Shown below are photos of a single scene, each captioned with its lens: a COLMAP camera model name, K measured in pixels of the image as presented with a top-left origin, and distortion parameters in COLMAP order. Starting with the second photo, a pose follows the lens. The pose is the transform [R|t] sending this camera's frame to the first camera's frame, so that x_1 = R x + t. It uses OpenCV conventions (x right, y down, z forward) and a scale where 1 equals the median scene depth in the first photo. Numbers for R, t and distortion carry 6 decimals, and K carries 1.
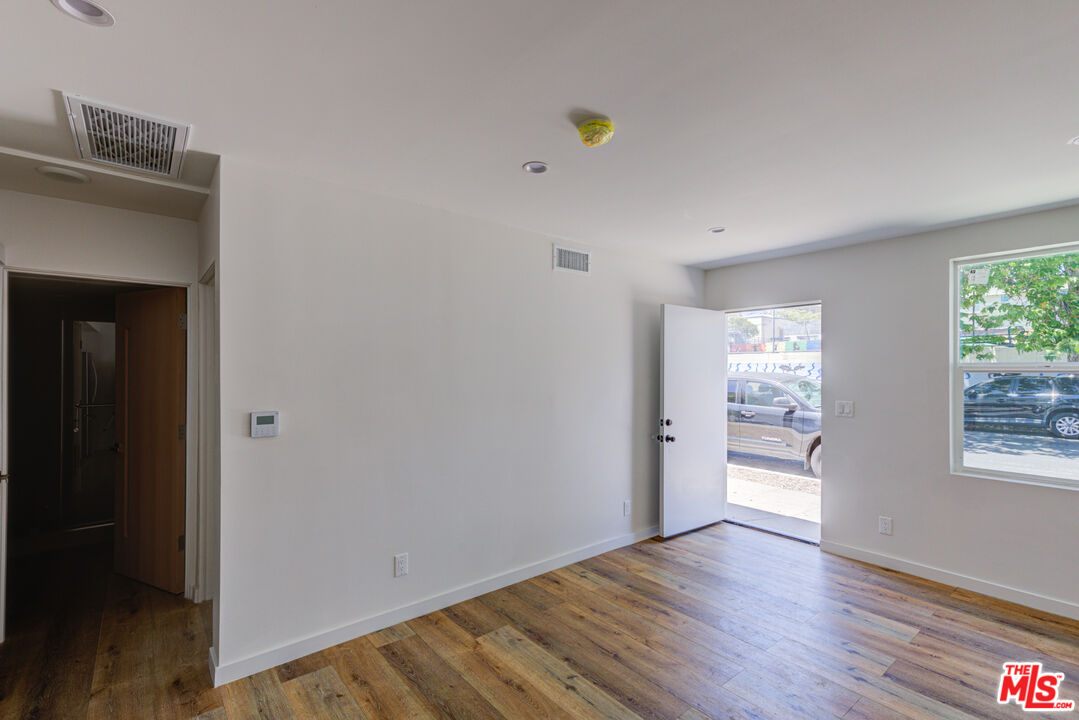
lens RADIAL K [[490.9, 0, 537.7], [0, 490.9, 376.3], [0, 0, 1]] dist [0.013781, 0.000268]
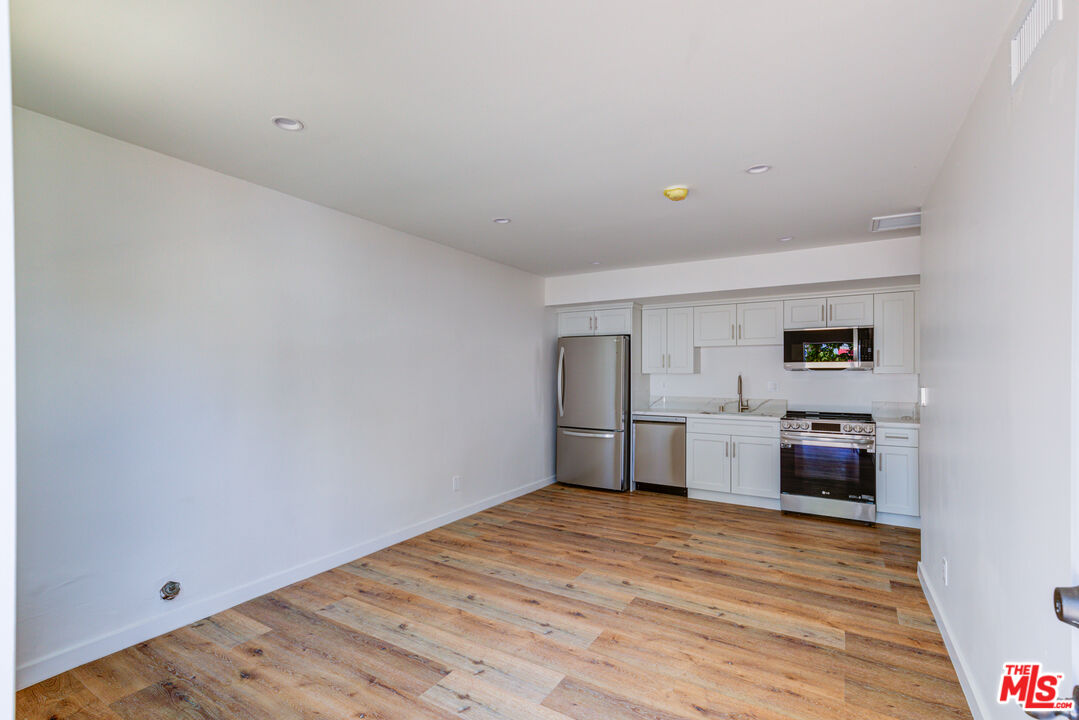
lens RADIAL K [[490.9, 0, 538.1], [0, 490.9, 373.0], [0, 0, 1]] dist [0.013781, 0.000268]
pose [[-0.942912, -0.003237, -0.333026, 0.761697], [-0.008568, 0.999858, 0.014539, 0.023779], [0.332931, 0.016562, -0.942806, 1.711055]]
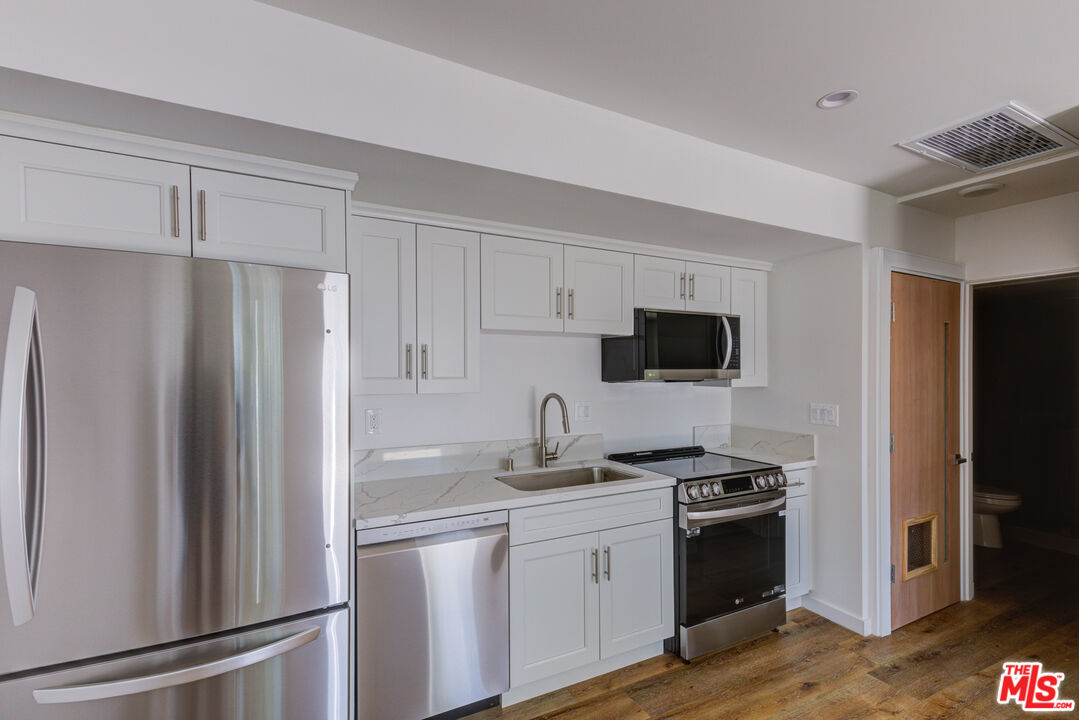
lens RADIAL K [[490.9, 0, 528.5], [0, 490.9, 371.6], [0, 0, 1]] dist [0.013781, 0.000268]
pose [[-0.199227, 0.002390, -0.979950, 0.285137], [-0.017907, 0.999821, 0.006079, 0.005730], [0.979790, 0.018759, -0.199149, 0.222109]]
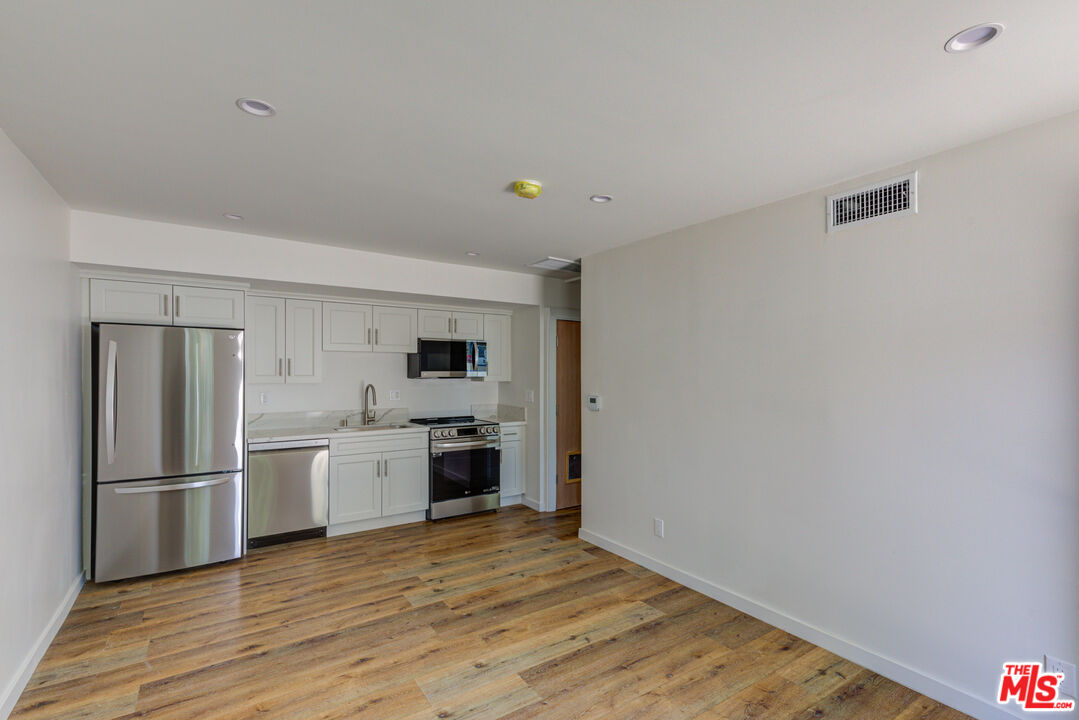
lens RADIAL K [[490.9, 0, 532.1], [0, 490.9, 367.7], [0, 0, 1]] dist [0.013781, 0.000268]
pose [[-0.099690, -0.009957, -0.994969, 1.072129], [-0.019487, 0.999778, -0.008052, -0.003932], [0.994828, 0.018587, -0.099862, 0.858450]]
